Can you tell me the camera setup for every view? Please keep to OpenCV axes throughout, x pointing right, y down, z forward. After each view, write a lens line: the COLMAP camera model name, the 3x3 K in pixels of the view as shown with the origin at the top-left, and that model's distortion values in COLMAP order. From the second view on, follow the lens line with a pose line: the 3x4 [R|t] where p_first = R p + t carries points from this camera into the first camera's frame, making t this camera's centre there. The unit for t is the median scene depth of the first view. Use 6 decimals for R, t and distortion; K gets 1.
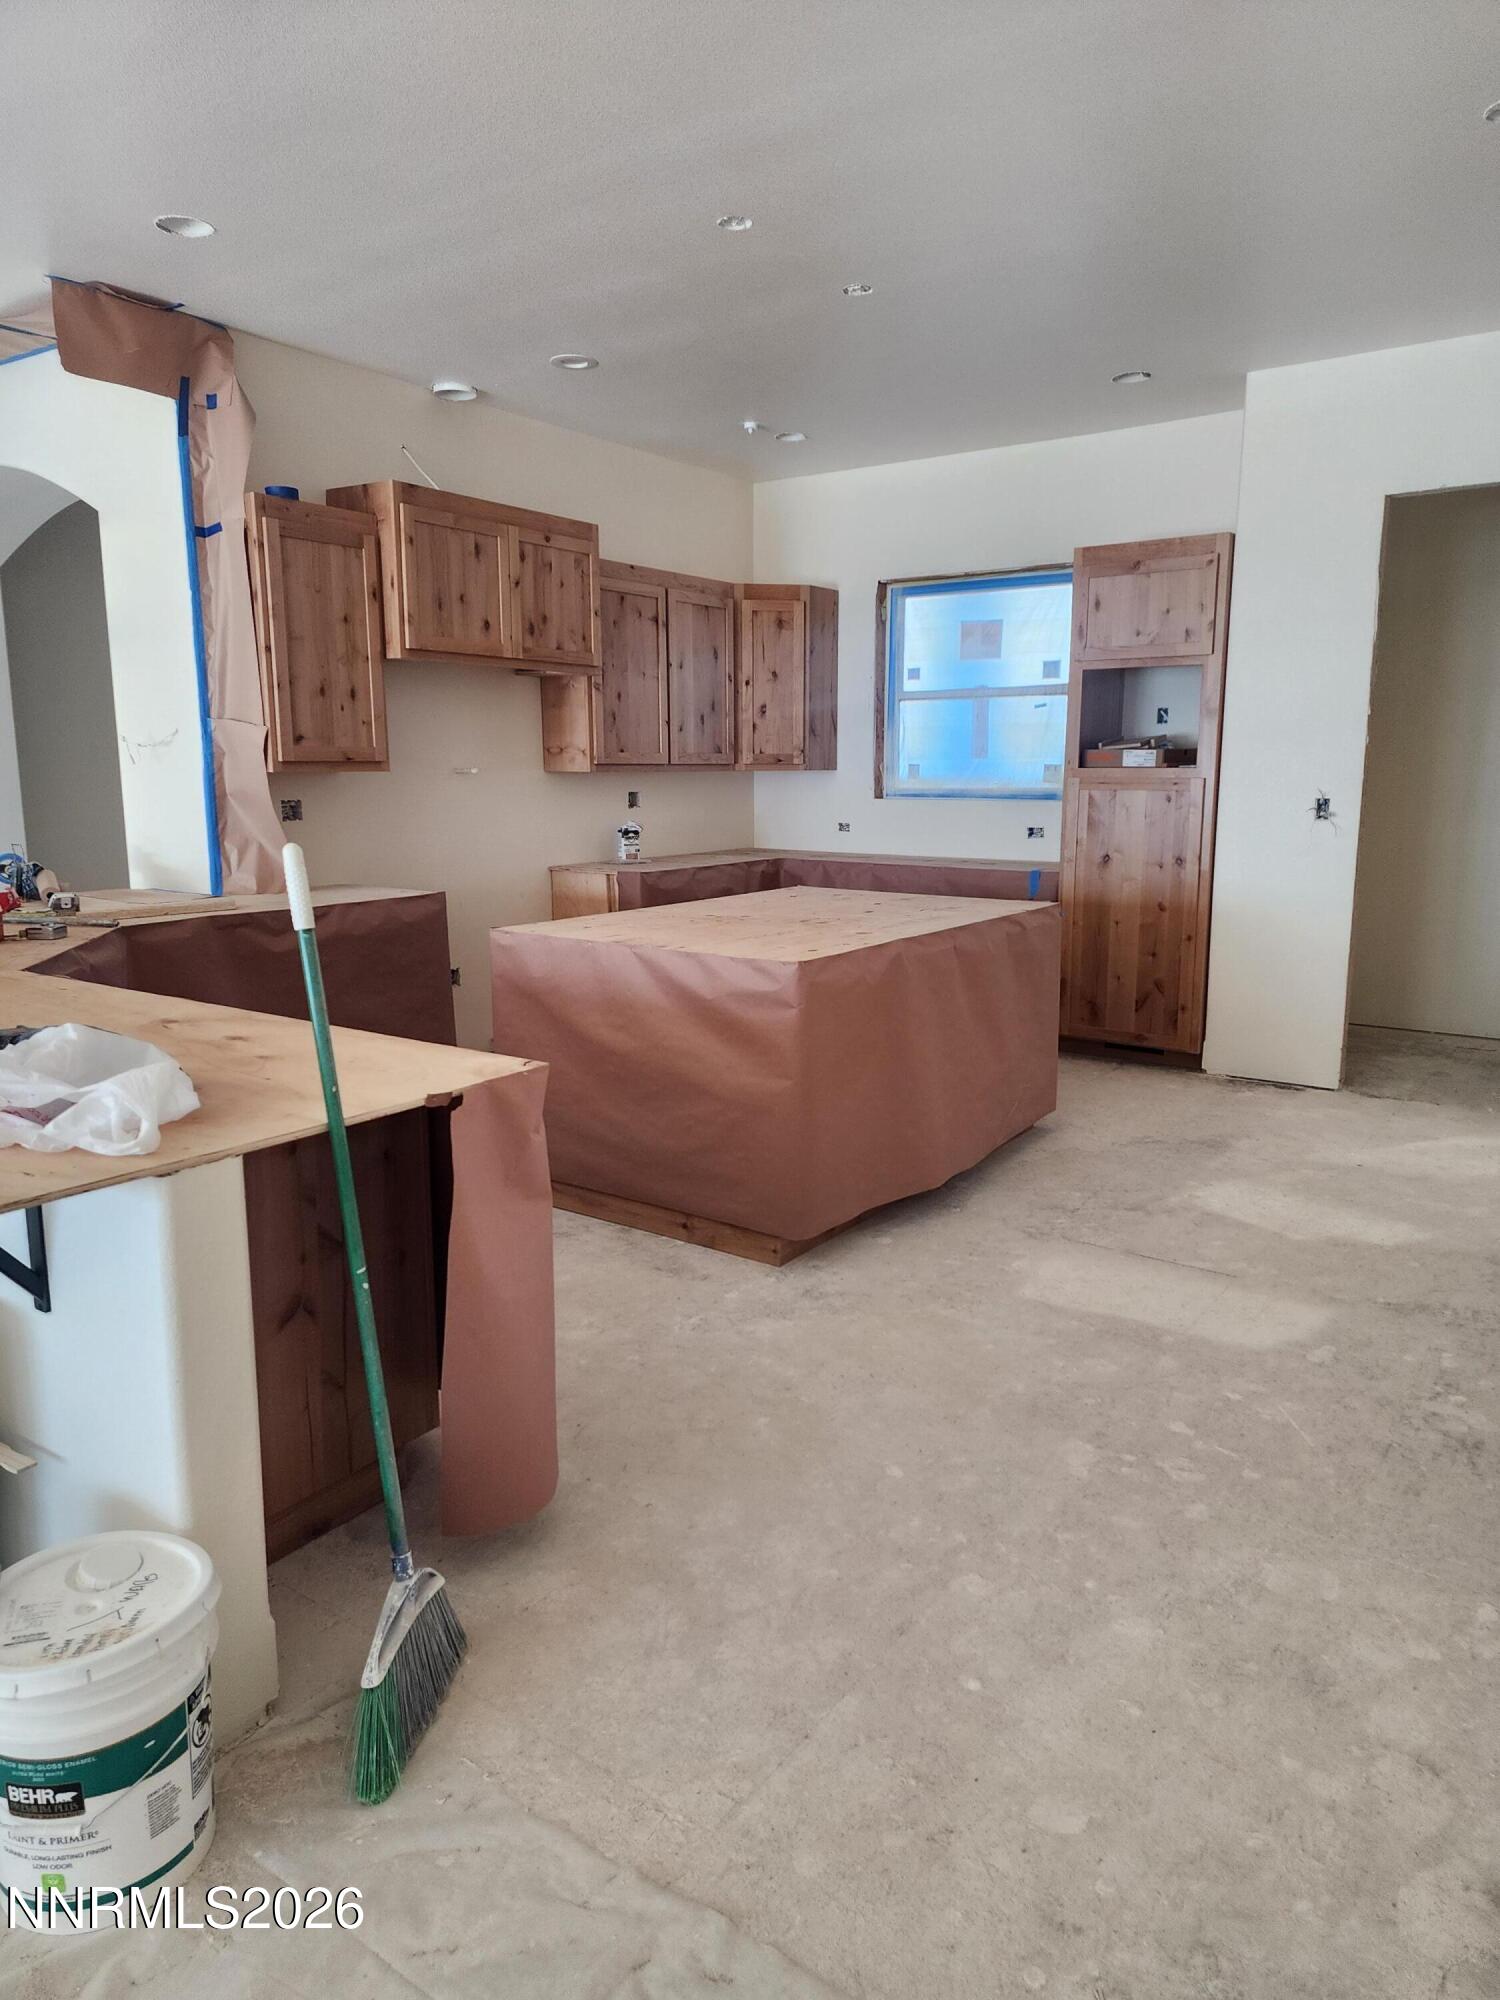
lens RADIAL K [[1316.2, 0, 750.0], [0, 1316.2, 1000.0], [0, 0, 1]] dist [0.063096, -0.052134]
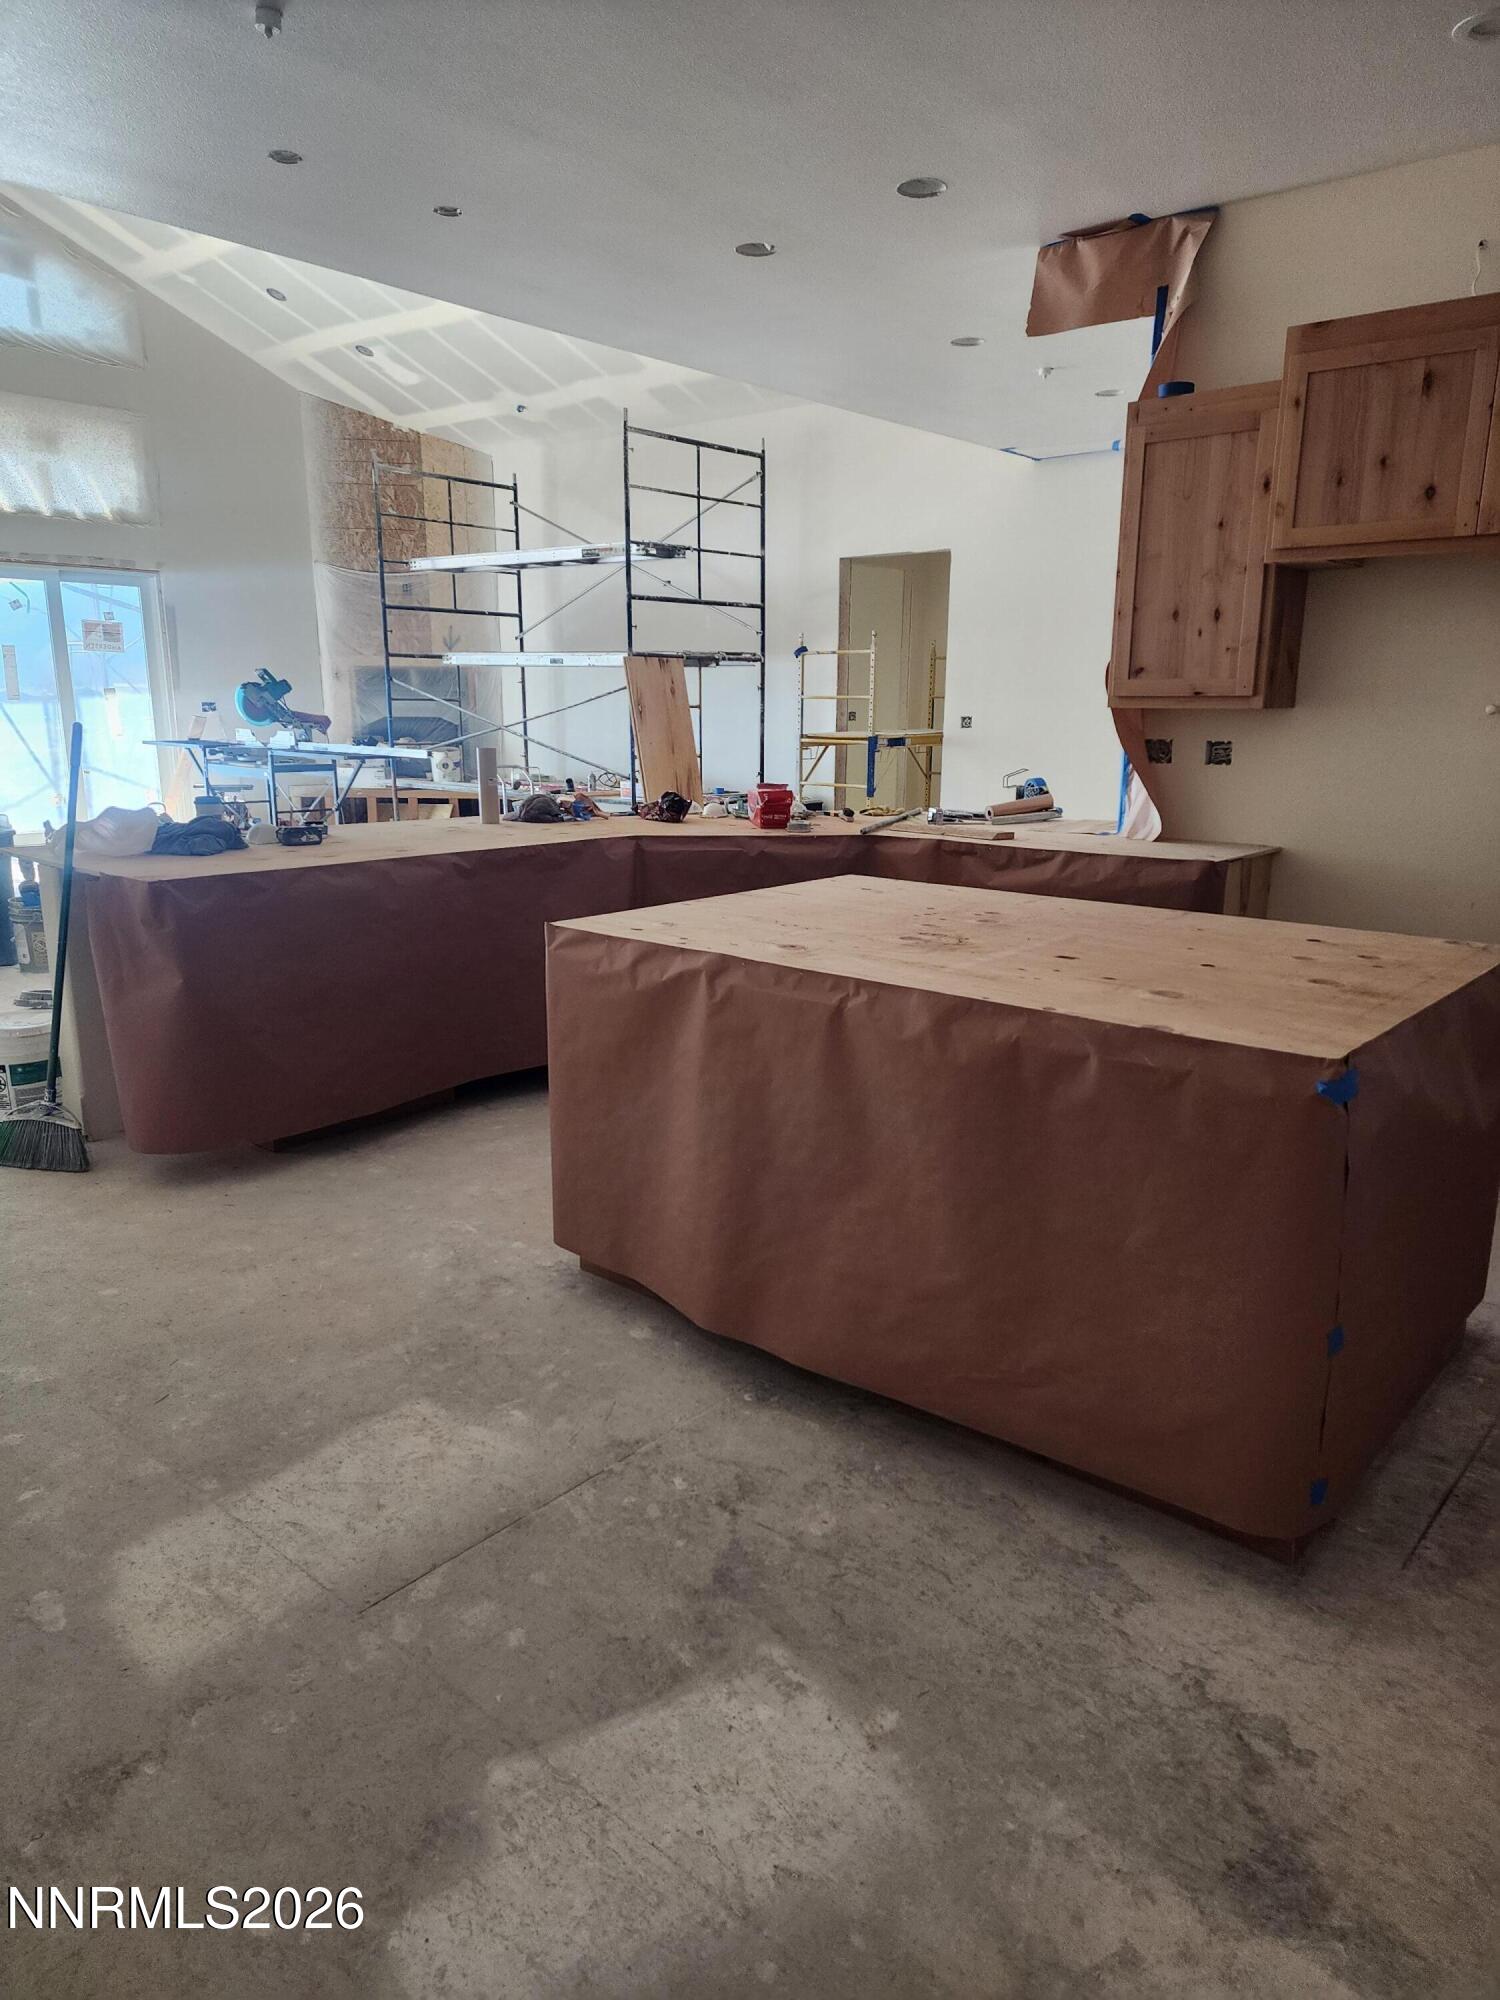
lens RADIAL K [[1316.2, 0, 750.0], [0, 1316.2, 1000.0], [0, 0, 1]] dist [0.063096, -0.052134]
pose [[-0.078598, 0.221672, -0.971949, 0.722826], [-0.196431, 0.952407, 0.233100, -0.168856], [0.977362, 0.209242, -0.031314, 0.970296]]
